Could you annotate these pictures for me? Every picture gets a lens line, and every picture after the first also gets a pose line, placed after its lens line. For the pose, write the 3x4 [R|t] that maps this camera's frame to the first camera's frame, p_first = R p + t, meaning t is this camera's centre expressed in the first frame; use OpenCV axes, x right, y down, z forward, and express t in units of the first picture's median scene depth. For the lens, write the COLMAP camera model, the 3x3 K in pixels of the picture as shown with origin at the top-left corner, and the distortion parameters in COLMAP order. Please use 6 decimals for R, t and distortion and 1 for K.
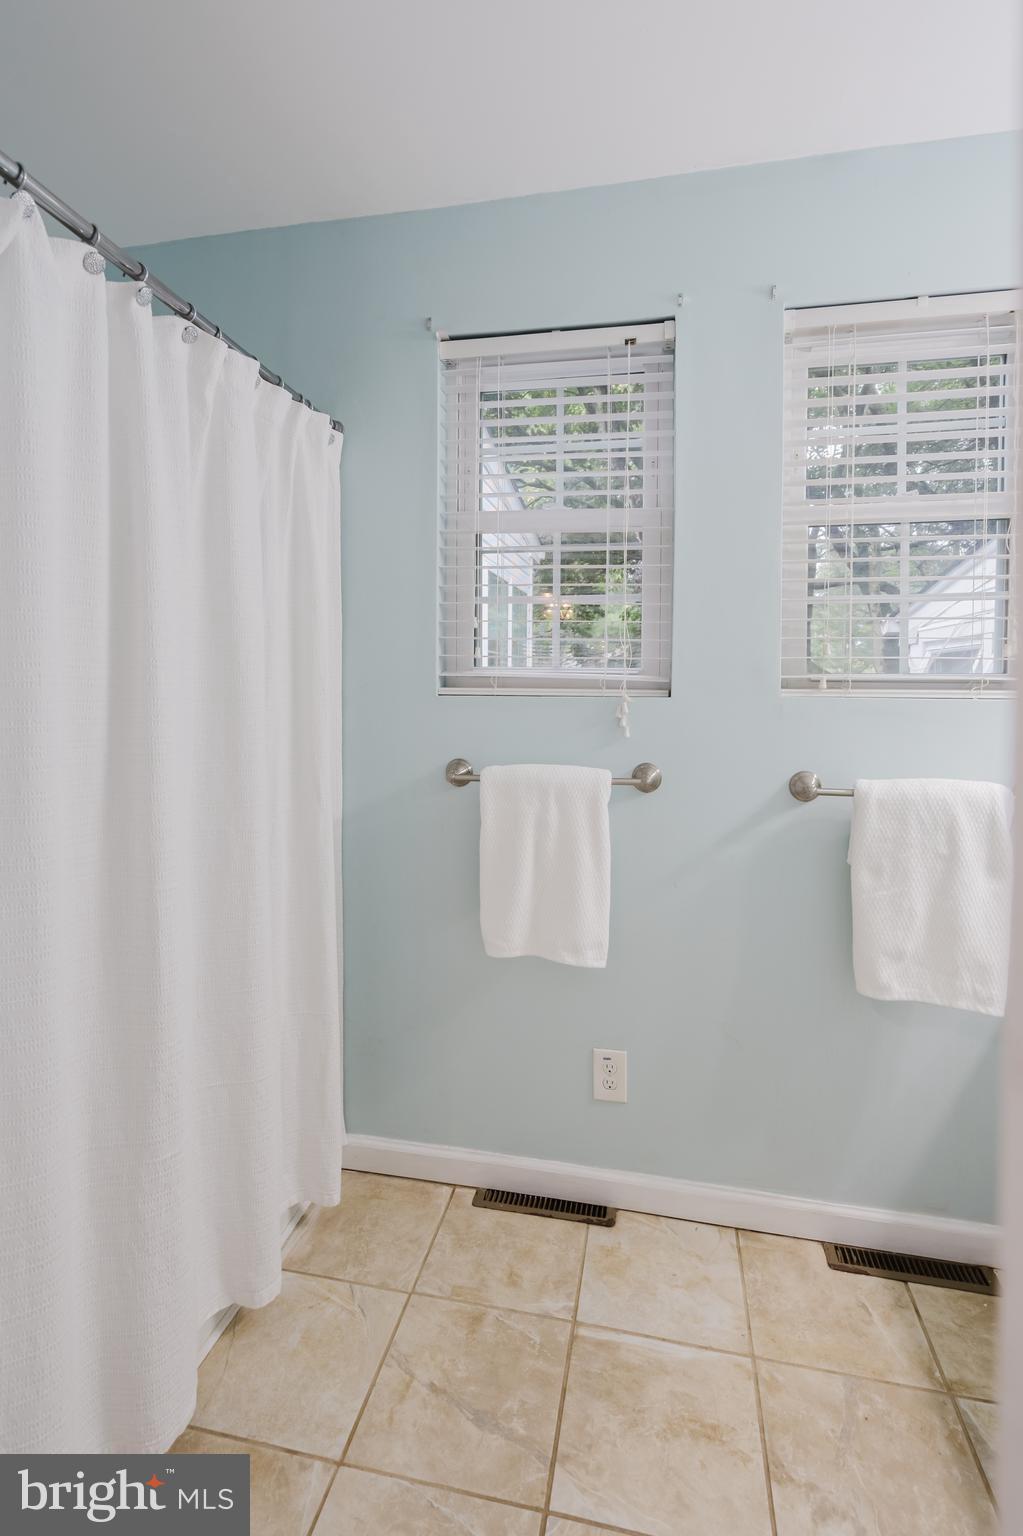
lens RADIAL K [[712.9, 0, 515.0], [0, 712.9, 724.3], [0, 0, 1]] dist [-0.000192, 0.000590]
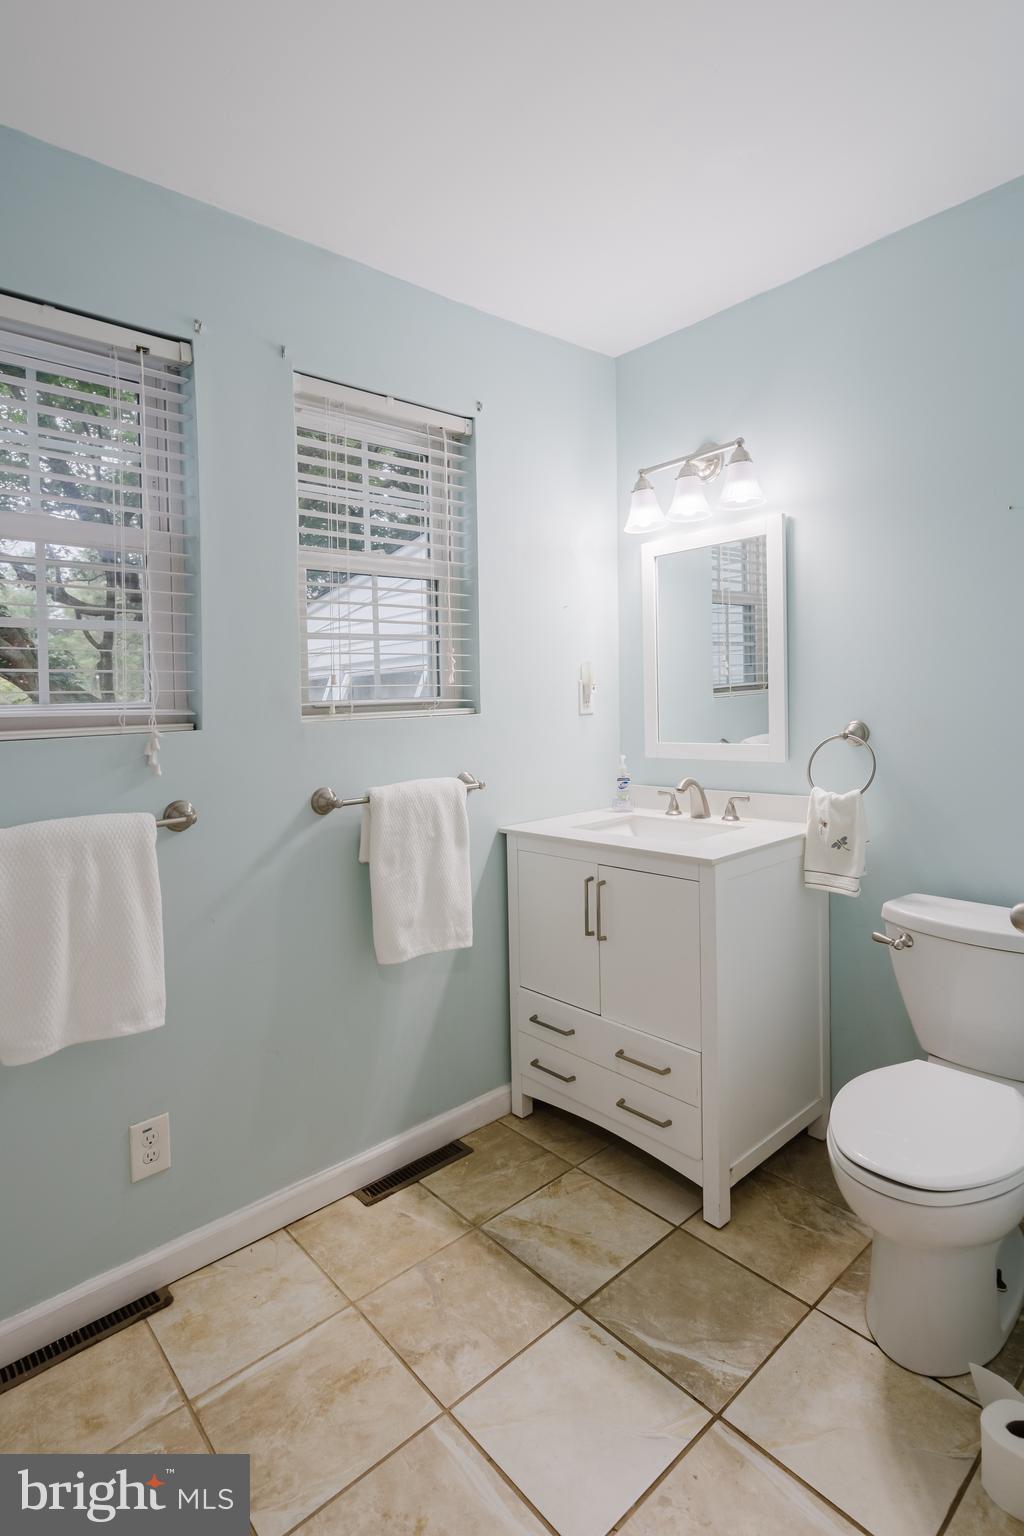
lens RADIAL K [[720.5, 0, 512.0], [0, 720.5, 768.0], [0, 0, 1]] dist [-0.000598, 0.000579]
pose [[0.626335, -0.102931, 0.772728, -0.293259], [0.090864, 0.994128, 0.058773, -0.005485], [-0.774240, 0.033402, 0.632010, 0.047063]]
